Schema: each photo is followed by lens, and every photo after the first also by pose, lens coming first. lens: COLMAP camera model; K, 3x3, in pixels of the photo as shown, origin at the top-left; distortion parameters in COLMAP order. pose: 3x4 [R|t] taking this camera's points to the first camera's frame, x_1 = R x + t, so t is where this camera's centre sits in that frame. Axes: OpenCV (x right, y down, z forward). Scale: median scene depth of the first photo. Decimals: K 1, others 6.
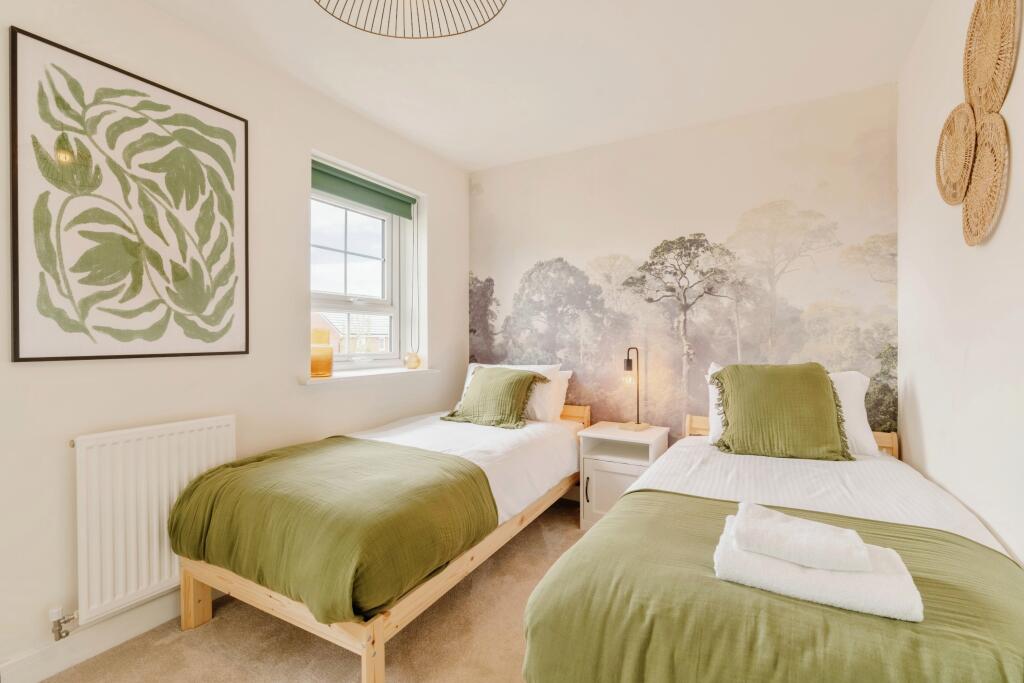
lens RADIAL K [[468.1, 0, 513.7], [0, 468.1, 334.9], [0, 0, 1]] dist [-0.000680, -0.000028]
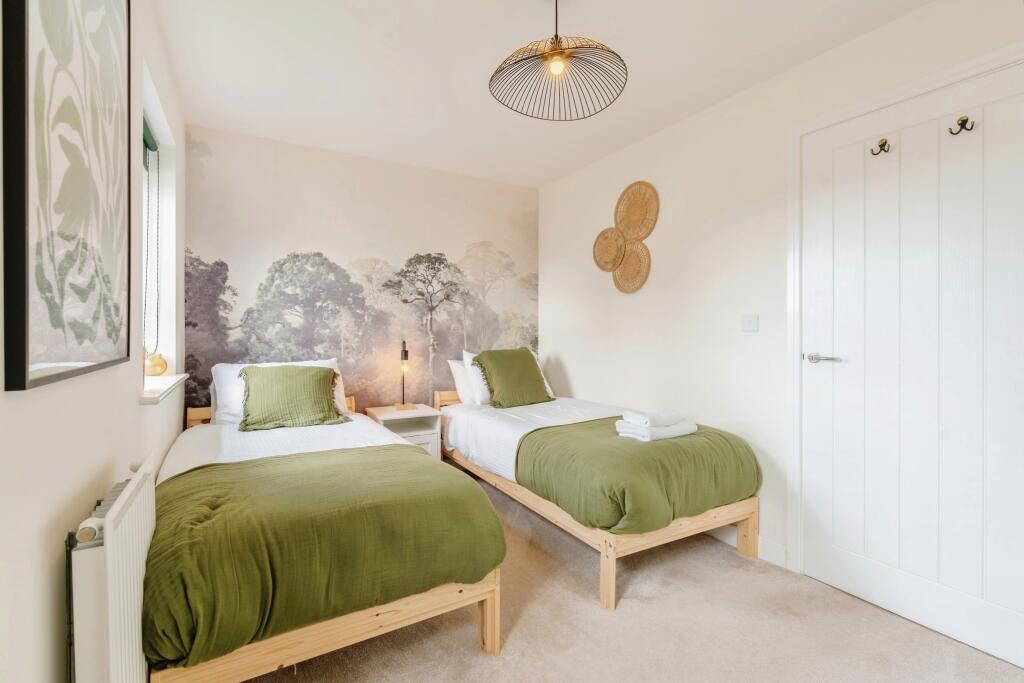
lens RADIAL K [[465.3, 0, 513.2], [0, 465.3, 325.4], [0, 0, 1]] dist [-0.000213, 0.000053]
pose [[0.498748, 0.009721, 0.866693, -0.907635], [-0.003789, 0.999952, -0.009035, -0.003088], [-0.866739, 0.001222, 0.498761, 0.236852]]
